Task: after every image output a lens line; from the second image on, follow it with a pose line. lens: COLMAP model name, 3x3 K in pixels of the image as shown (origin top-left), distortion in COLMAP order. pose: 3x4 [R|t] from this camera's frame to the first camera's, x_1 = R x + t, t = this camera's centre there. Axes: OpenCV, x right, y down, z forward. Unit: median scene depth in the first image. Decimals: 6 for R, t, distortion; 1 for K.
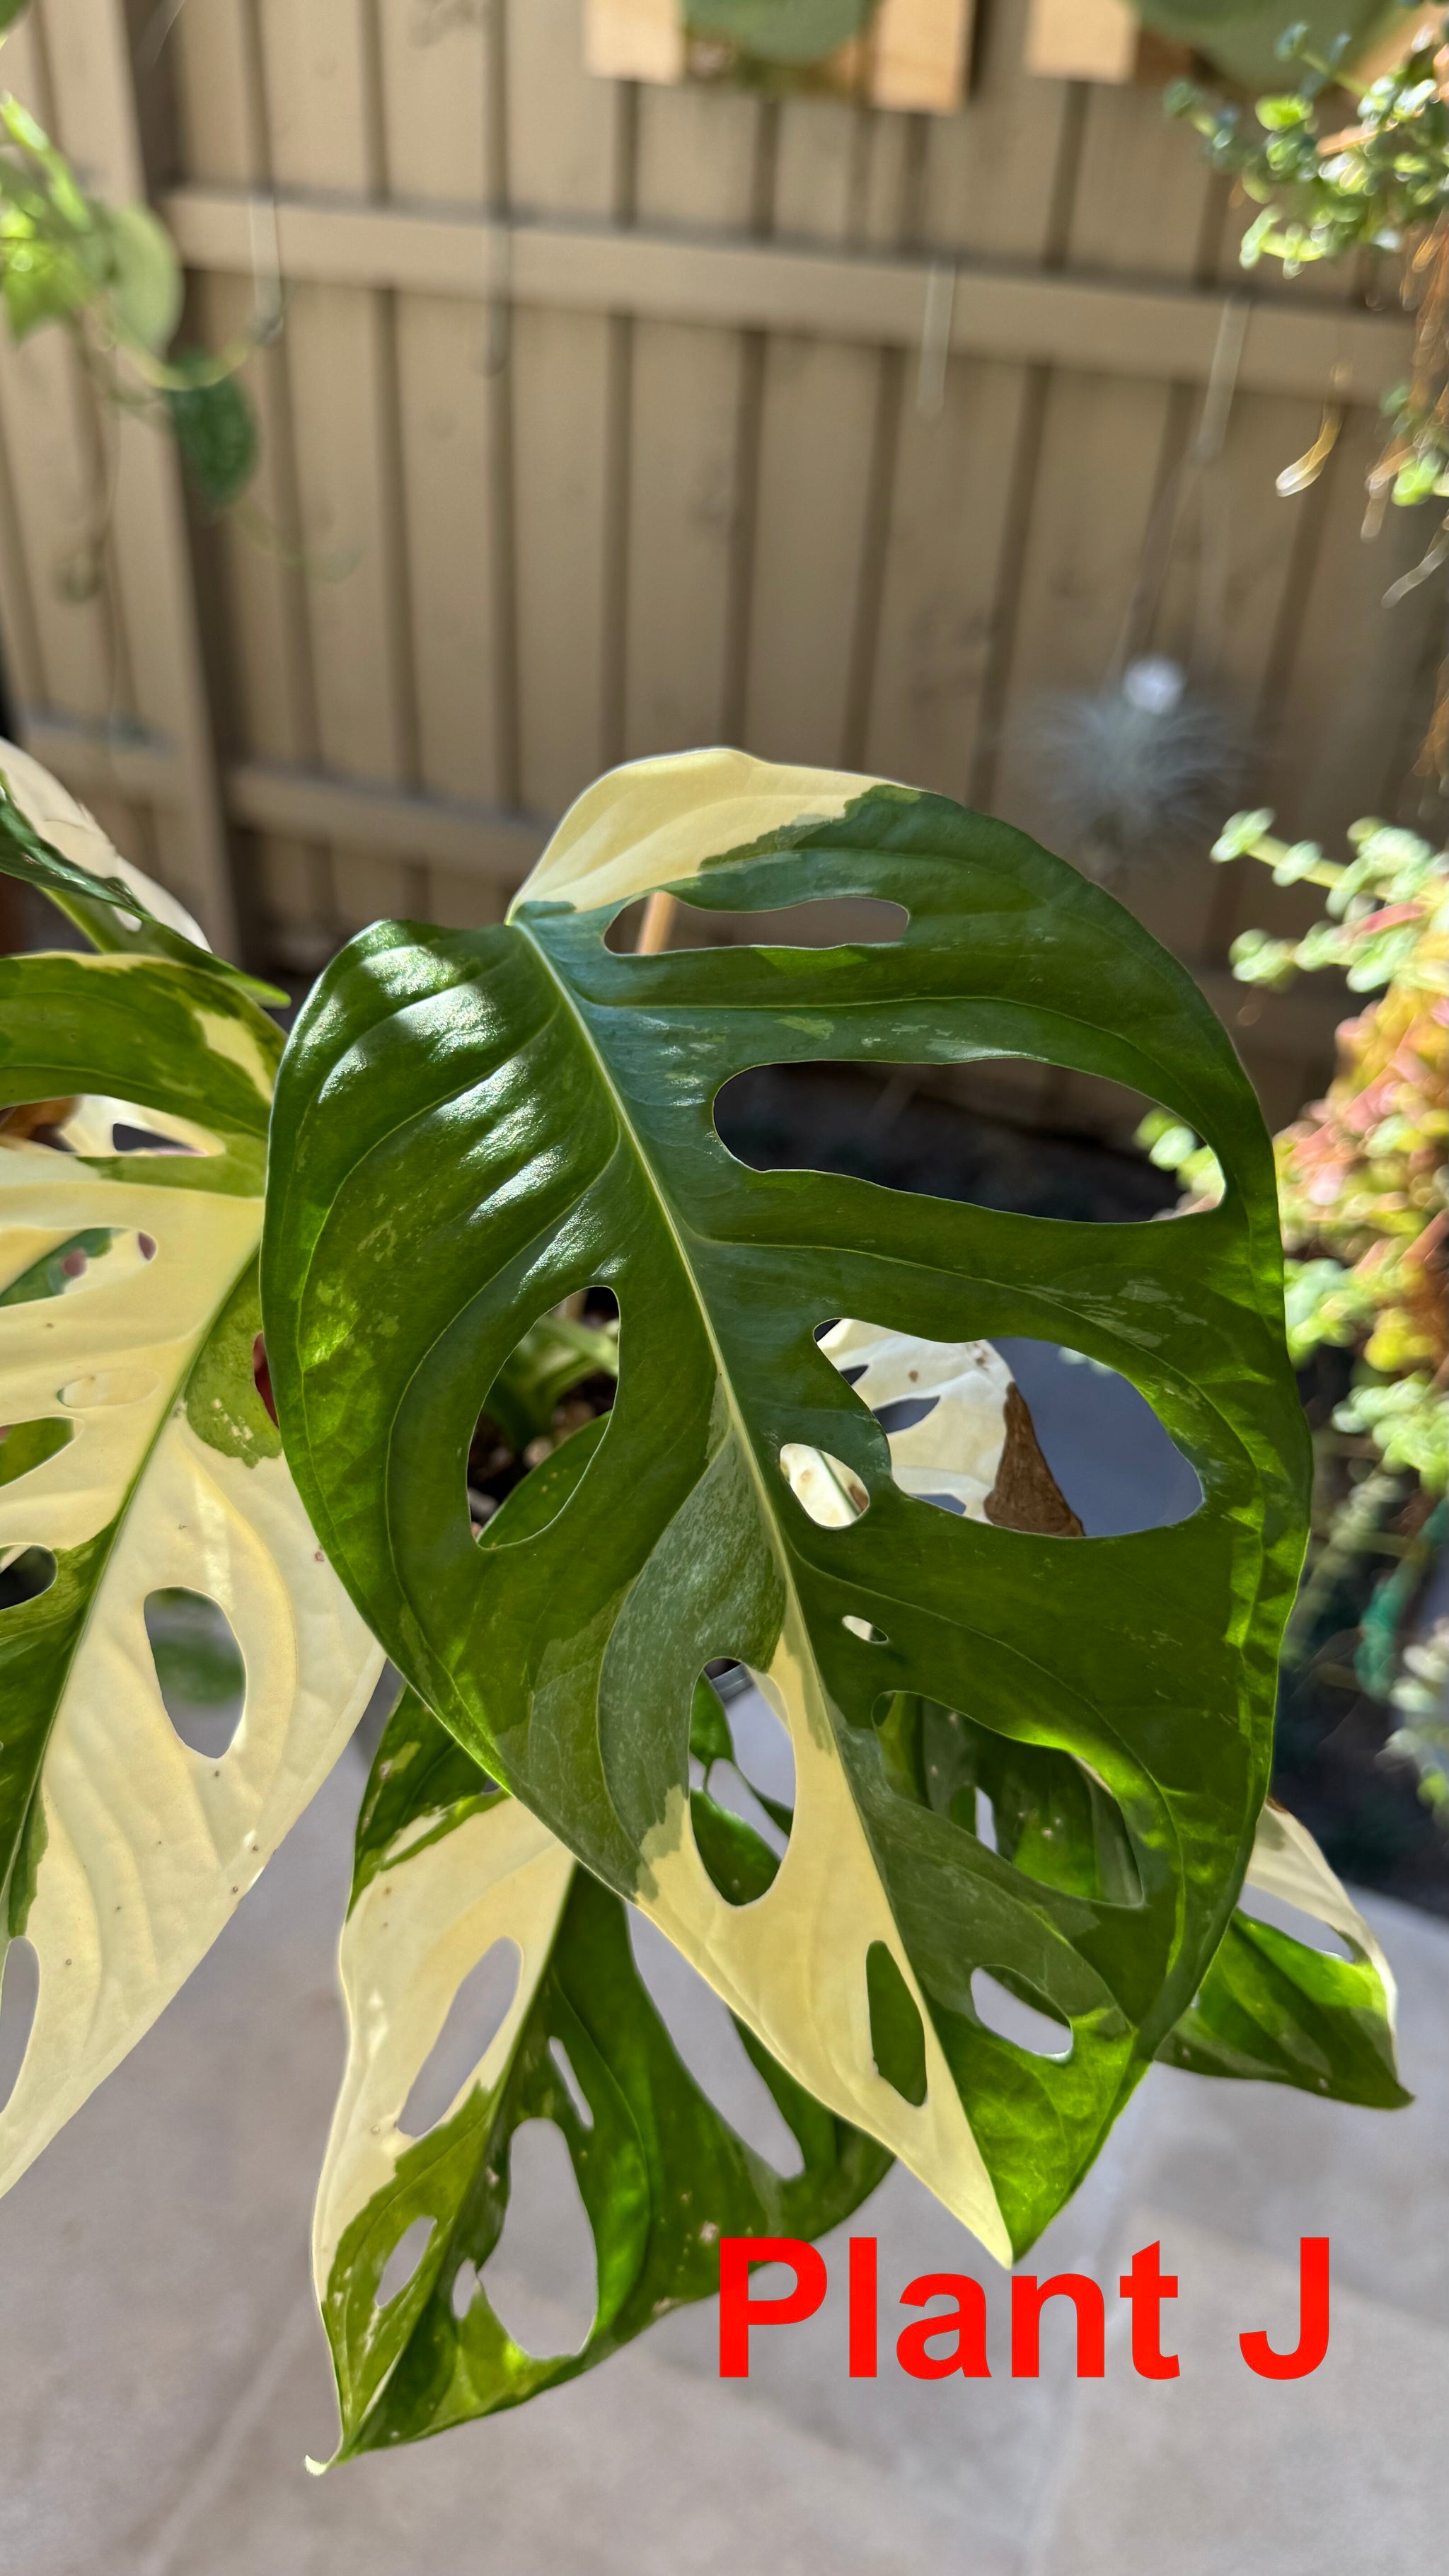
lens RADIAL K [[1867.2, 0, 735.6], [0, 1867.2, 1302.5], [0, 0, 1]] dist [-0.017256, -0.005703]
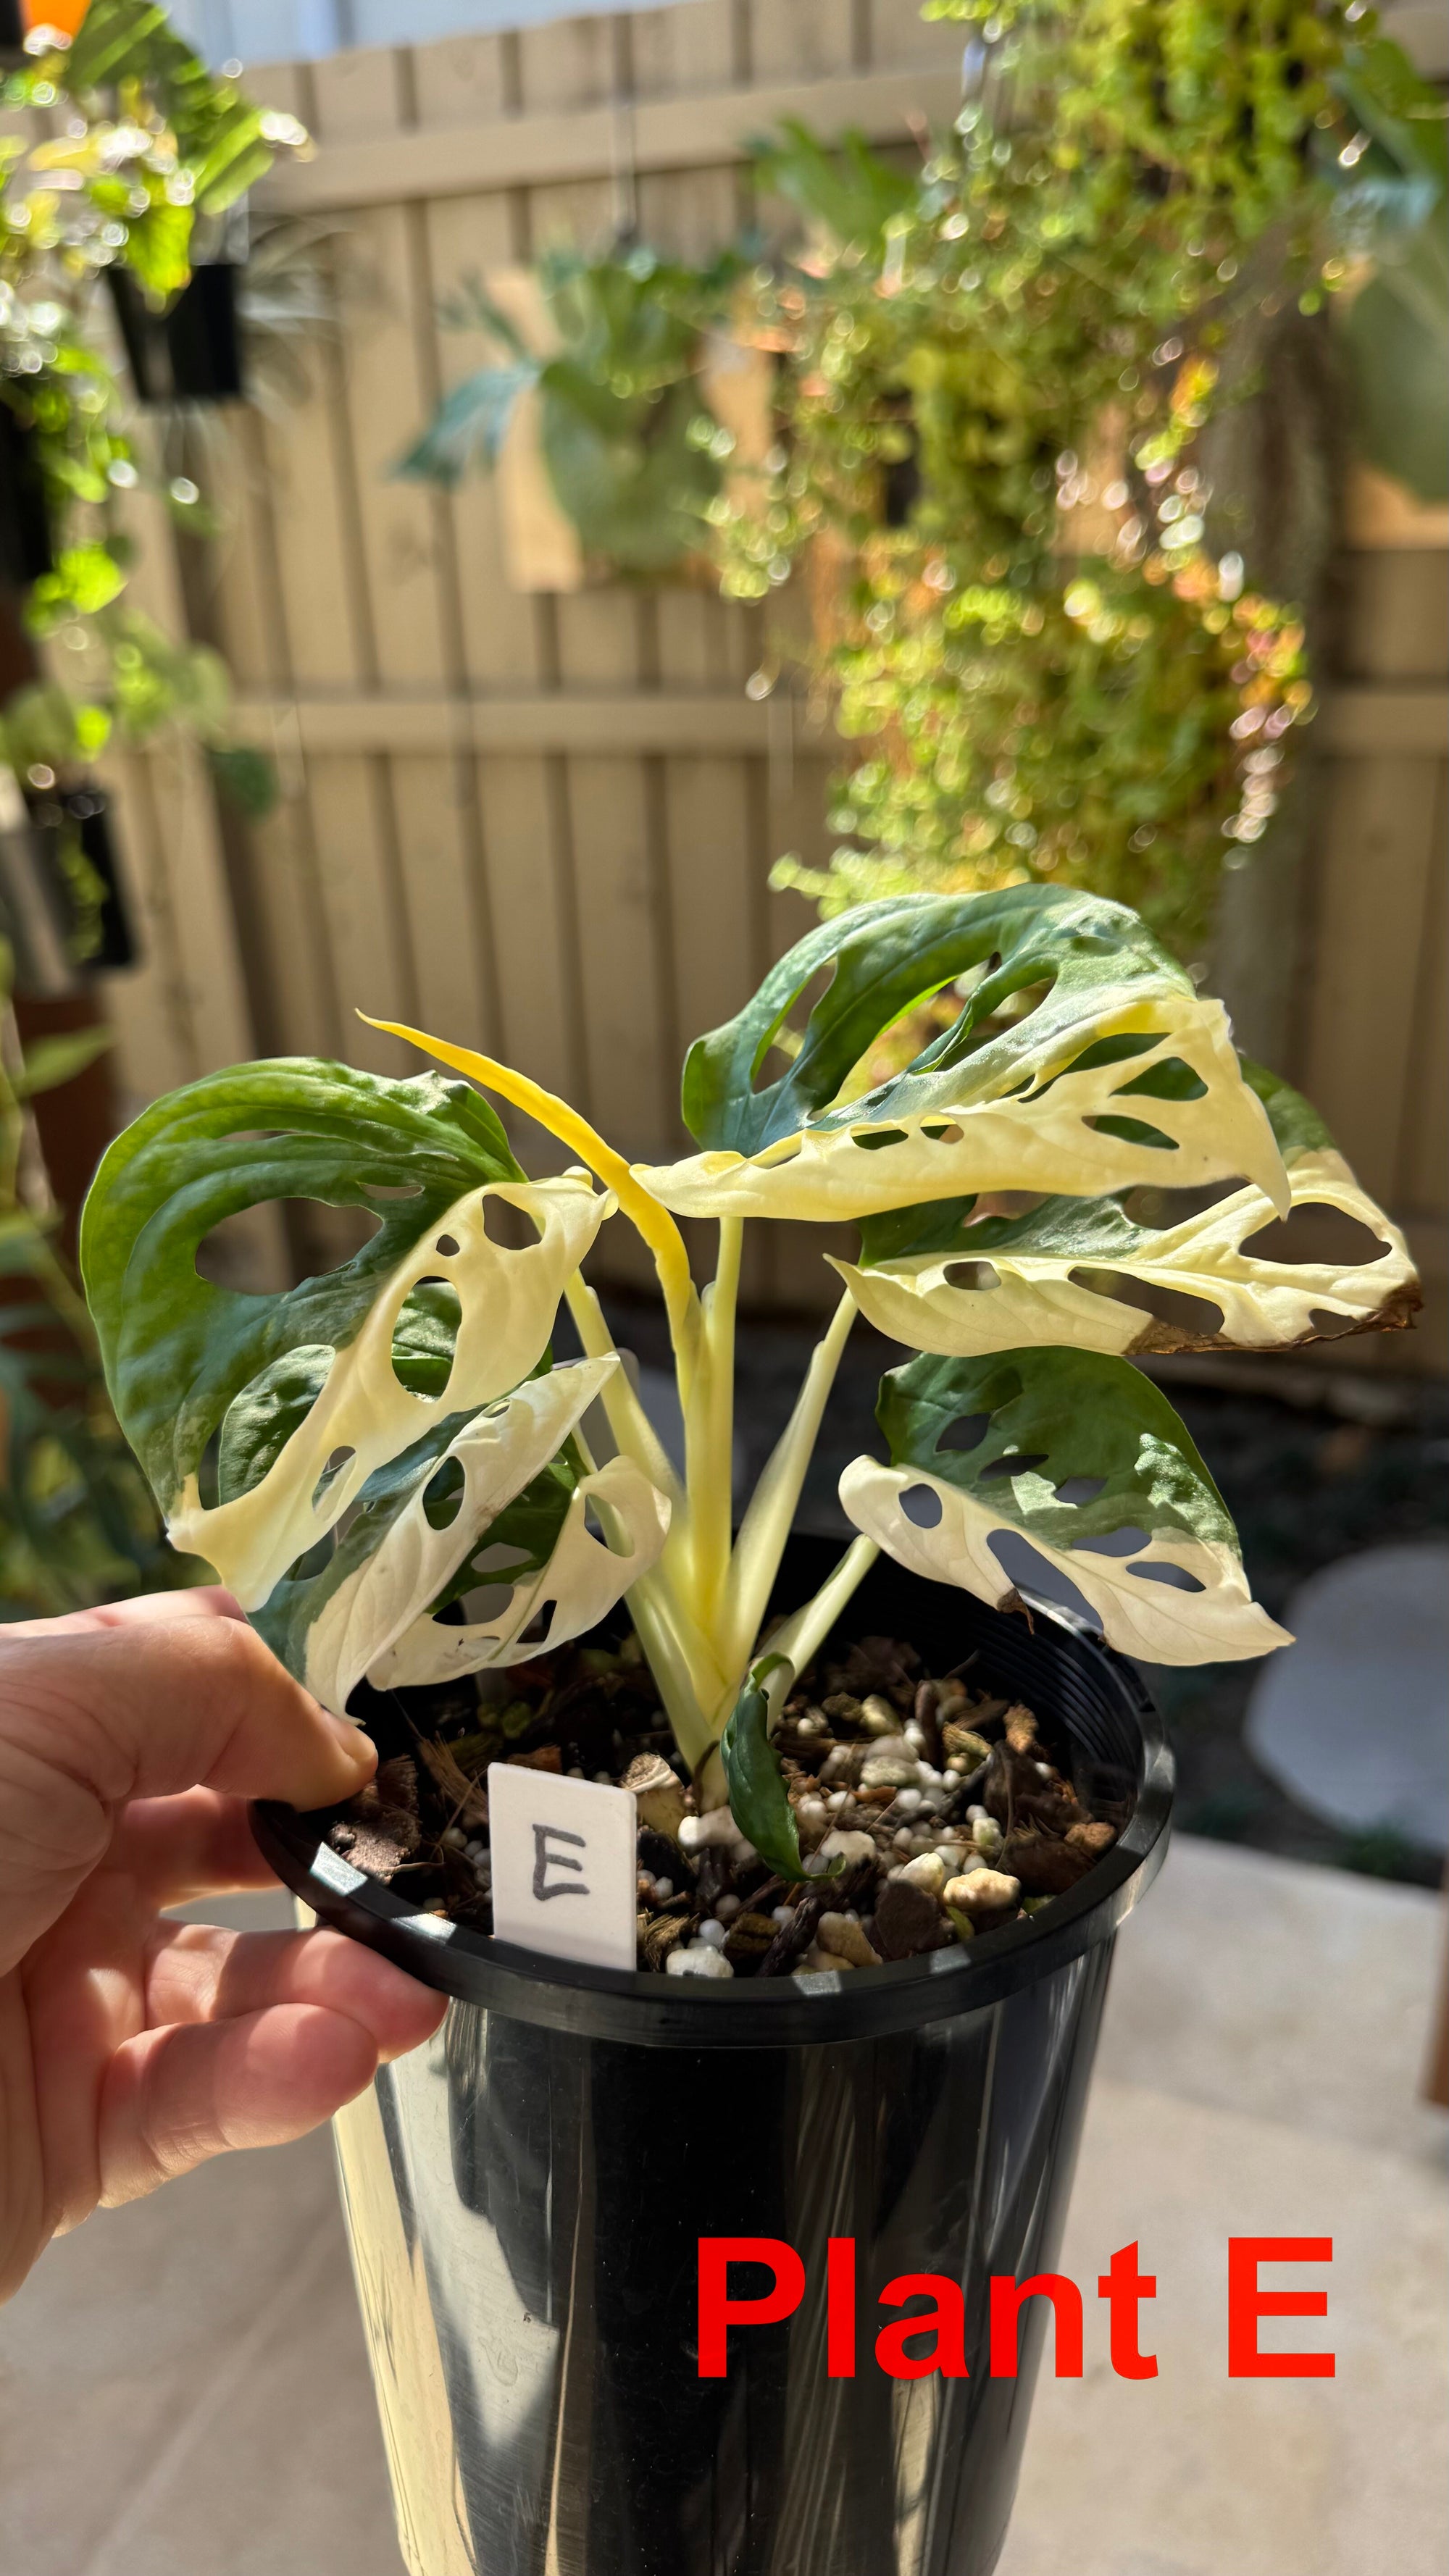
lens RADIAL K [[1867.3, 0, 740.7], [0, 1867.3, 1308.0], [0, 0, 1]] dist [-0.017256, -0.005703]
pose [[0.995745, -0.090538, -0.017163, 0.066708], [0.084541, 0.971644, -0.220821, 0.186860], [0.036669, 0.218430, 0.975163, -0.244551]]
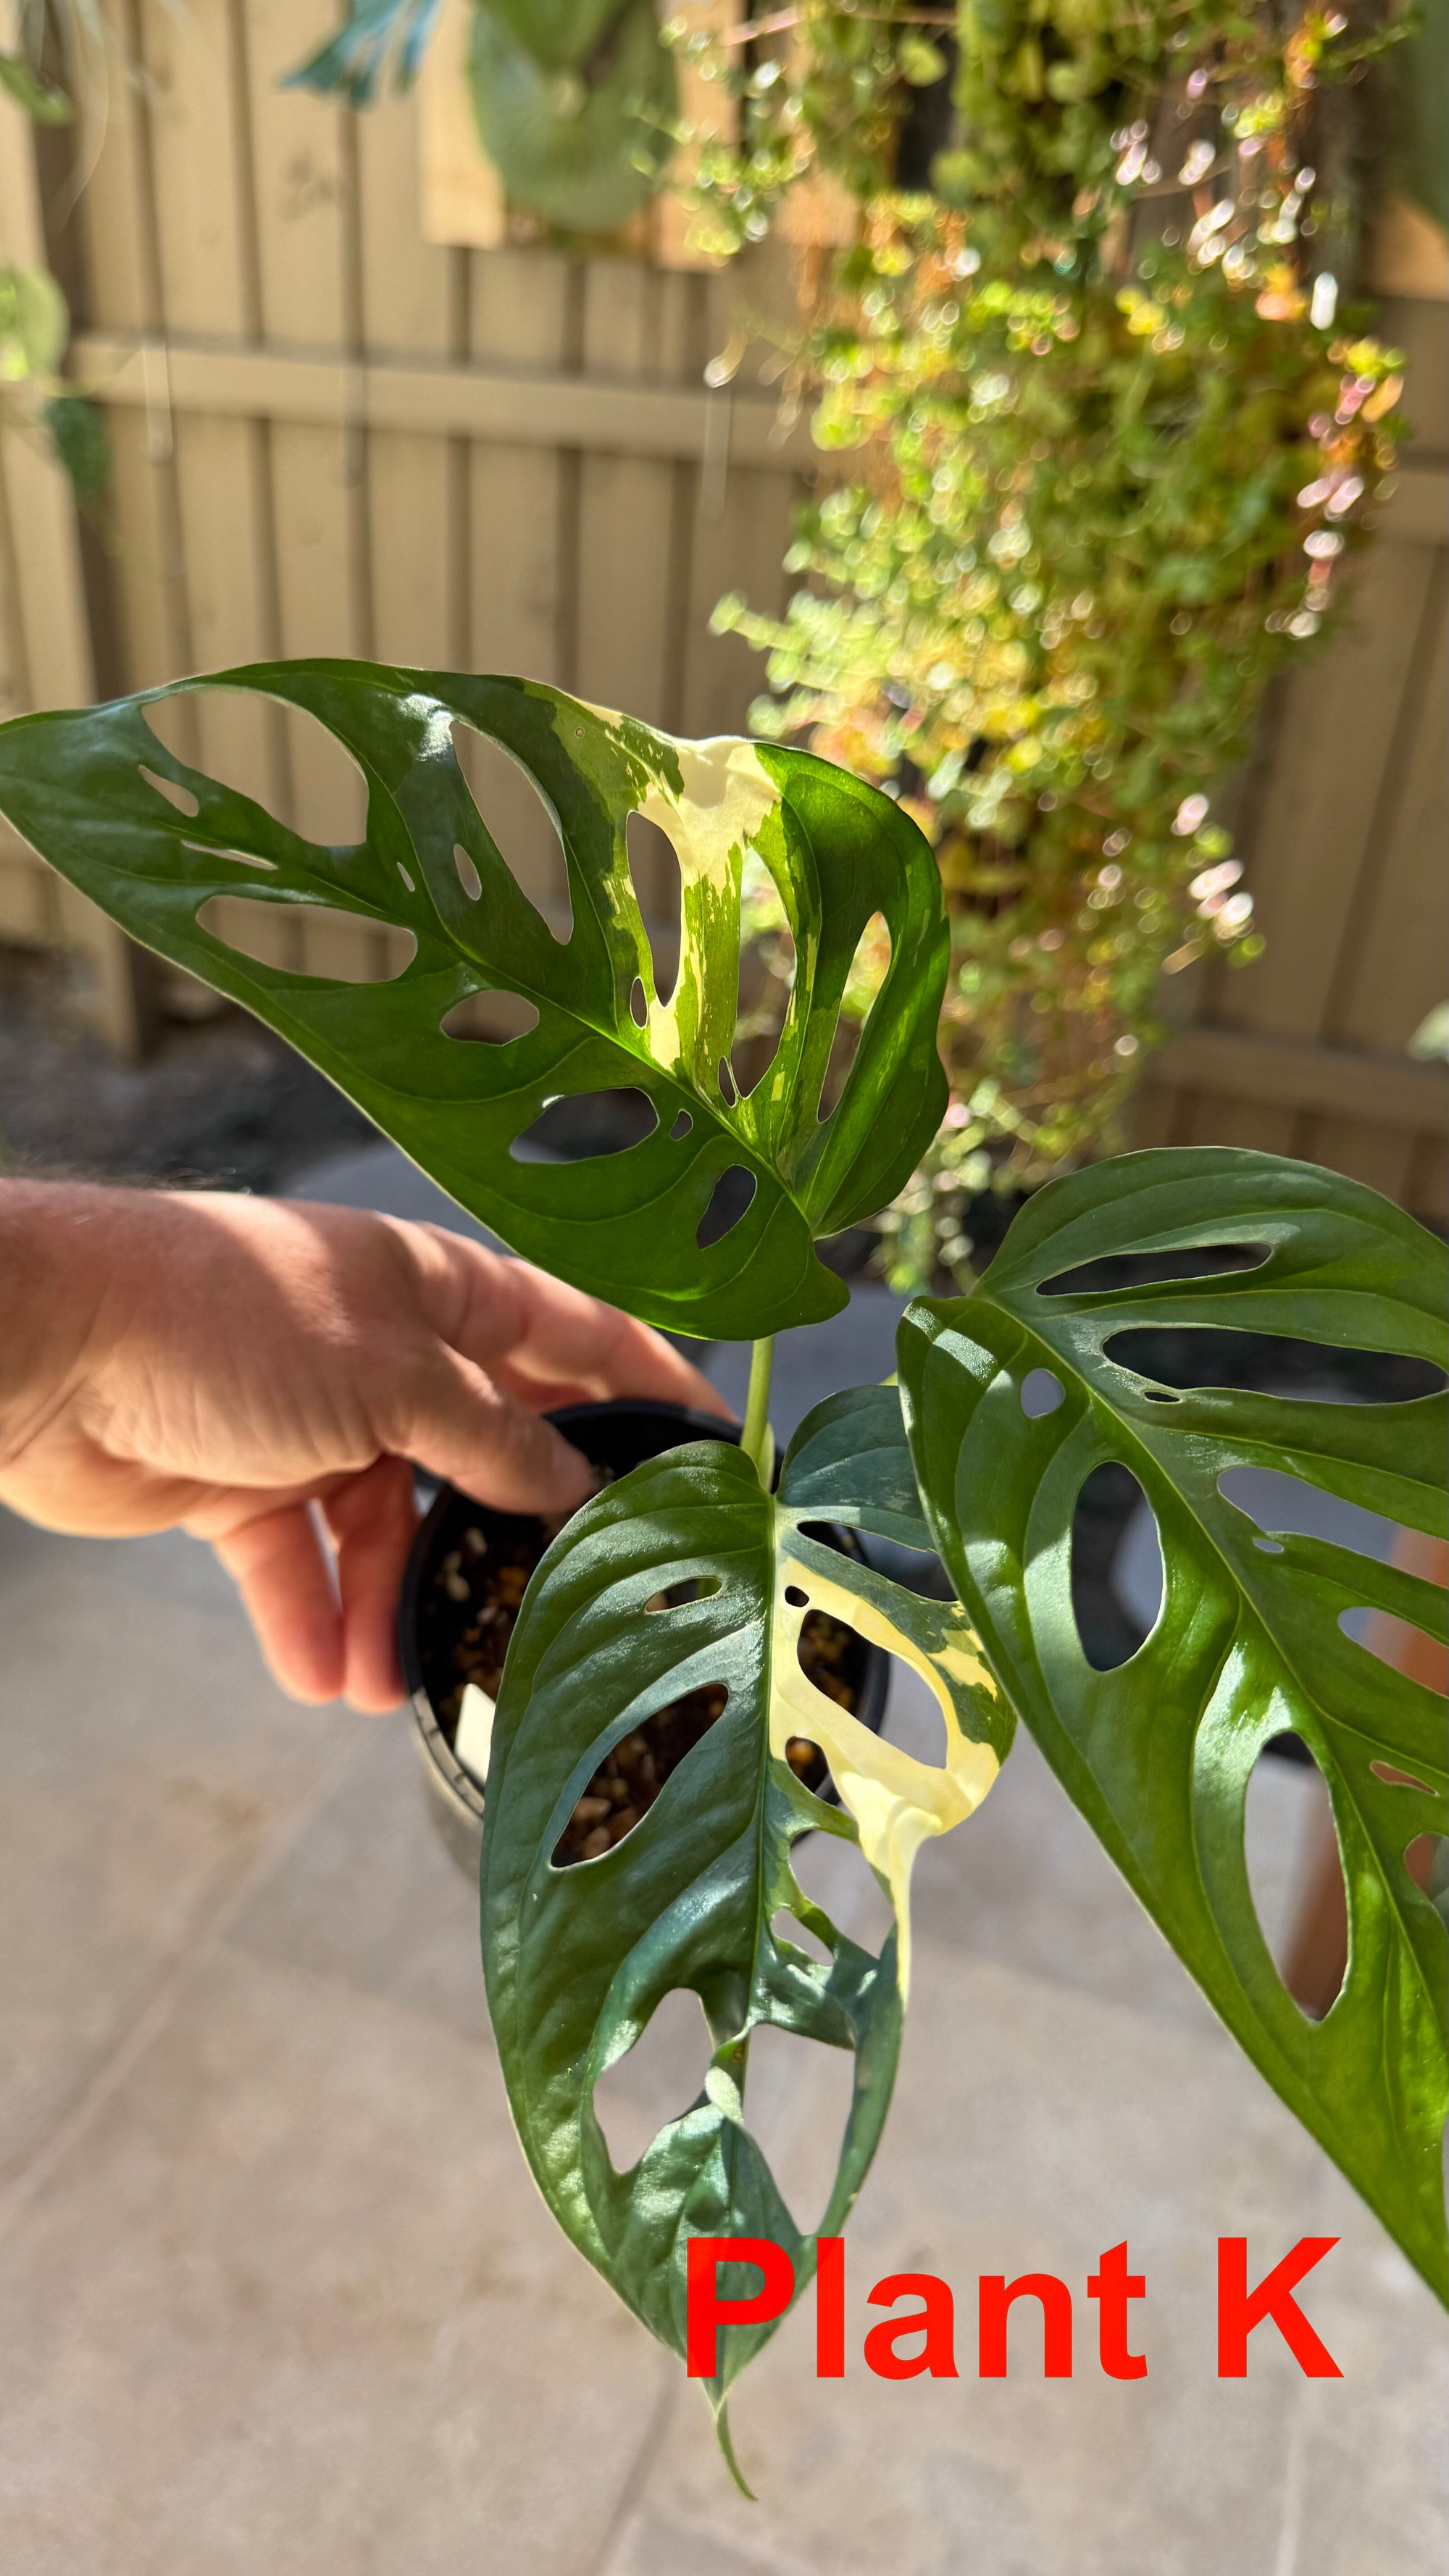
lens RADIAL K [[1867.3, 0, 729.7], [0, 1867.3, 1297.4], [0, 0, 1]] dist [-0.017256, -0.005703]
pose [[0.999047, -0.015149, 0.040945, 0.060976], [0.018682, 0.996003, -0.087342, 0.140113], [-0.039458, 0.088024, 0.995337, -0.161663]]
